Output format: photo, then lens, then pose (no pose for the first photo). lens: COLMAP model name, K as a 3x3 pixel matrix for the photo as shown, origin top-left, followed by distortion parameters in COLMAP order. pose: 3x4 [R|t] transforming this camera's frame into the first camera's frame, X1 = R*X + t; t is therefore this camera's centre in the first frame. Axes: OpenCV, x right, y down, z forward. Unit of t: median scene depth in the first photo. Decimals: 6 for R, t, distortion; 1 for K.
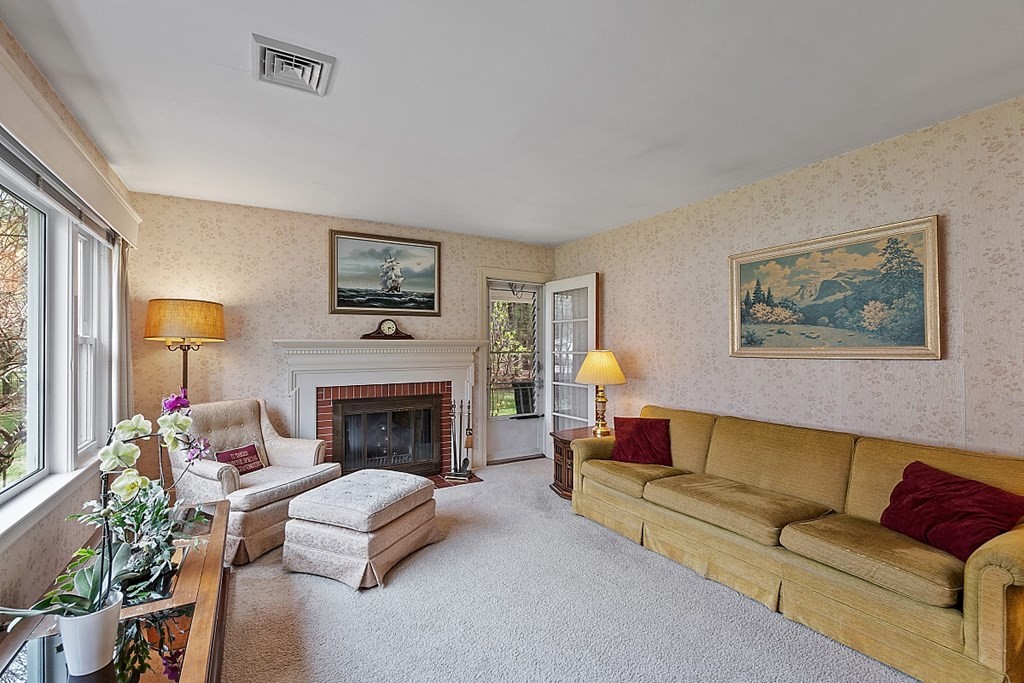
lens RADIAL K [[449.3, 0, 501.0], [0, 449.3, 337.9], [0, 0, 1]] dist [-0.001081, -0.000082]
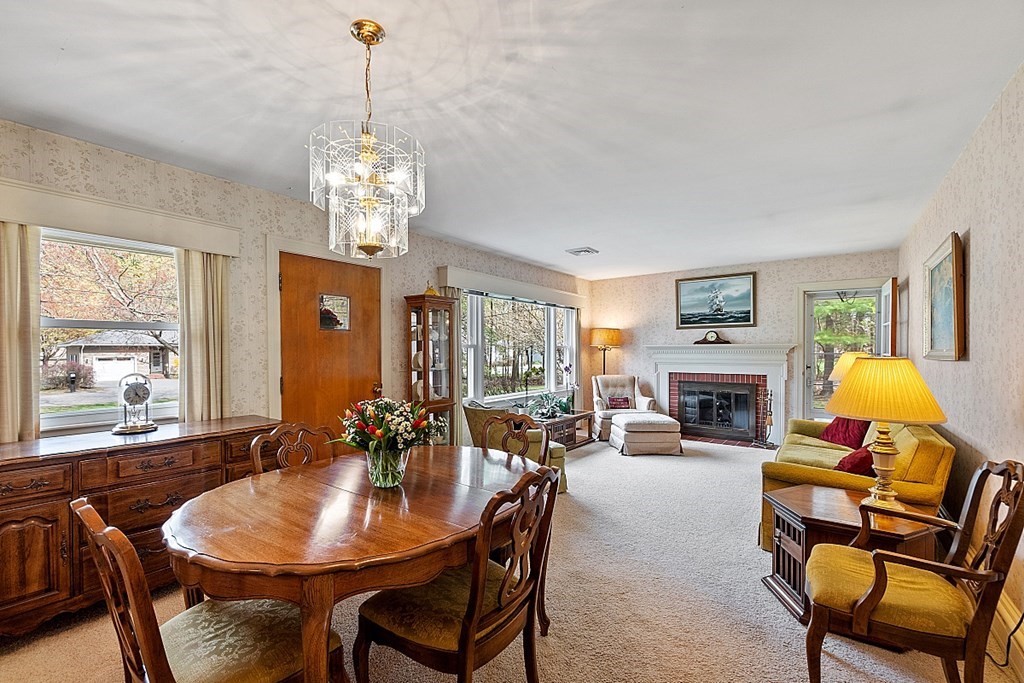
lens RADIAL K [[443.6, 0, 497.1], [0, 443.6, 353.8], [0, 0, 1]] dist [-0.002608, -0.000151]
pose [[0.391979, 0.009786, -0.919922, 0.856150], [0.018983, 0.999645, 0.018722, -0.006091], [0.919778, -0.024801, 0.391654, -0.264183]]
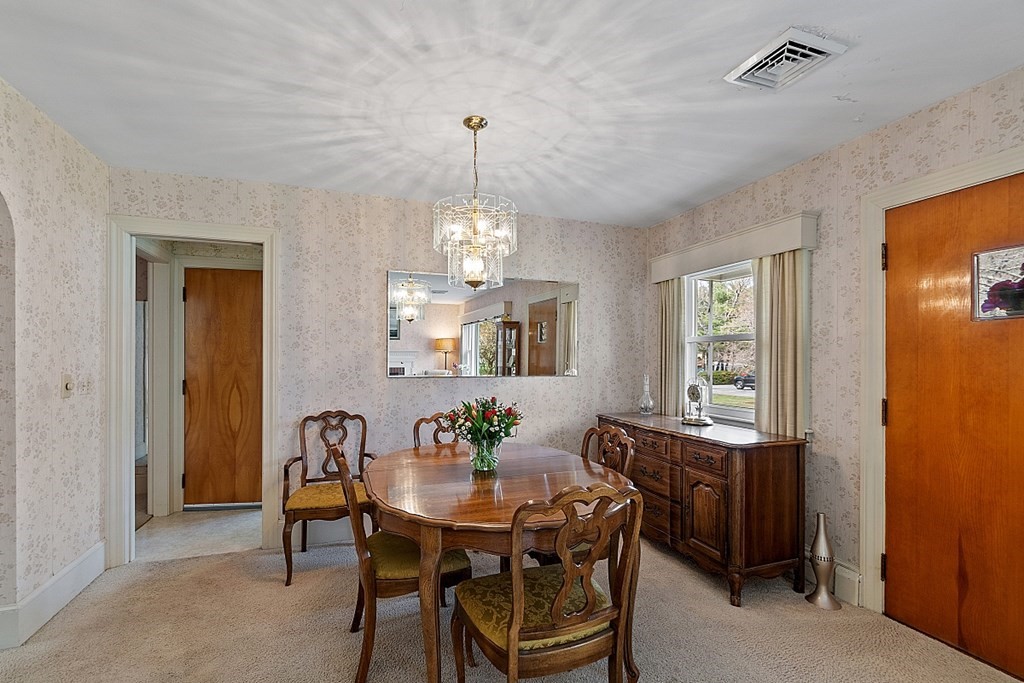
lens RADIAL K [[443.6, 0, 497.1], [0, 443.6, 353.8], [0, 0, 1]] dist [-0.002608, -0.000151]
pose [[-0.983412, 0.001506, 0.181382, 0.331072], [-0.004094, 0.999526, -0.030497, 0.007376], [-0.181342, -0.030734, -0.982940, 0.294191]]
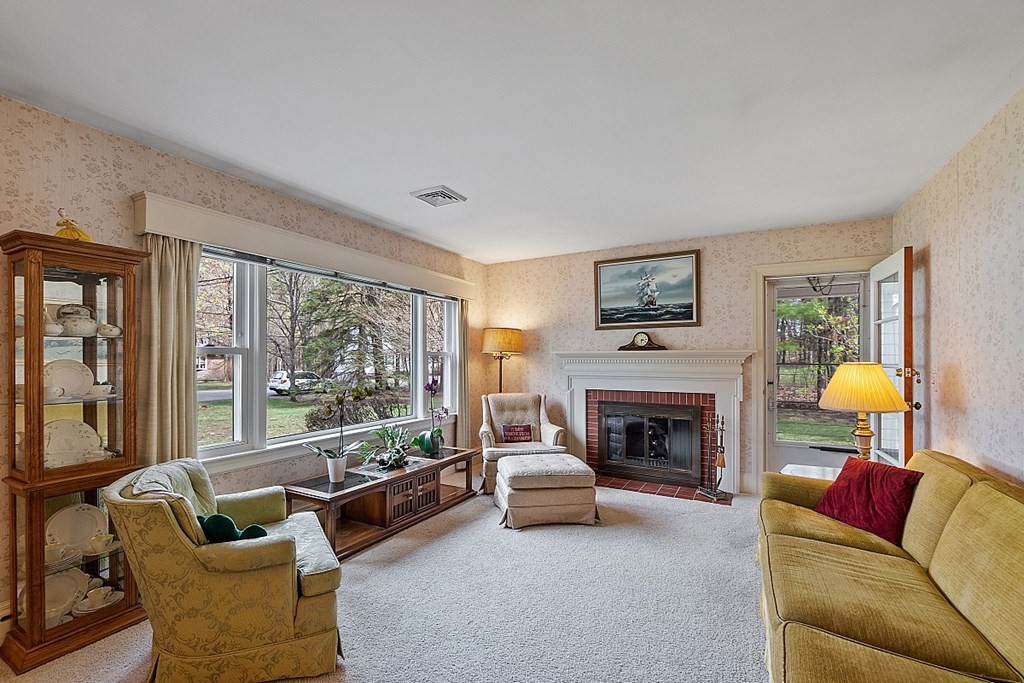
lens RADIAL K [[443.6, 0, 497.1], [0, 443.6, 353.8], [0, 0, 1]] dist [-0.002608, -0.000151]
pose [[0.509460, -0.005827, -0.860475, 0.502724], [0.015501, 0.999877, 0.002407, 0.003384], [0.860355, -0.014564, 0.509488, 0.147336]]
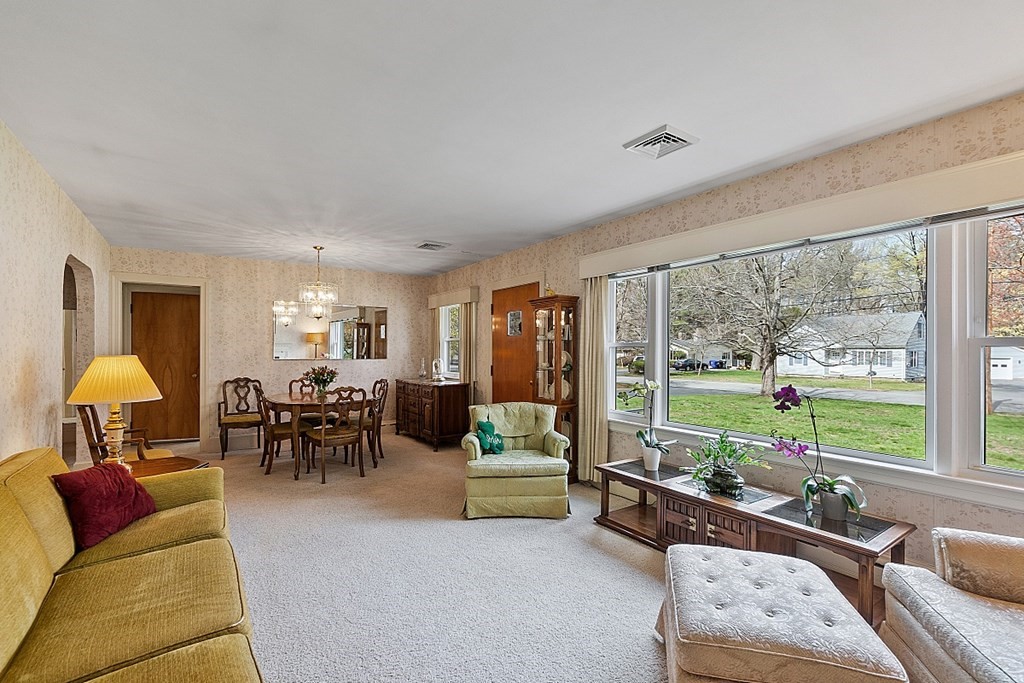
lens RADIAL K [[445.5, 0, 499.5], [0, 445.5, 345.4], [0, 0, 1]] dist [0.000398, 0.000088]
pose [[-0.997042, -0.001338, -0.076847, 0.050178], [0.000819, 0.999607, -0.028030, 0.020685], [0.076854, -0.028010, -0.996649, 1.038860]]
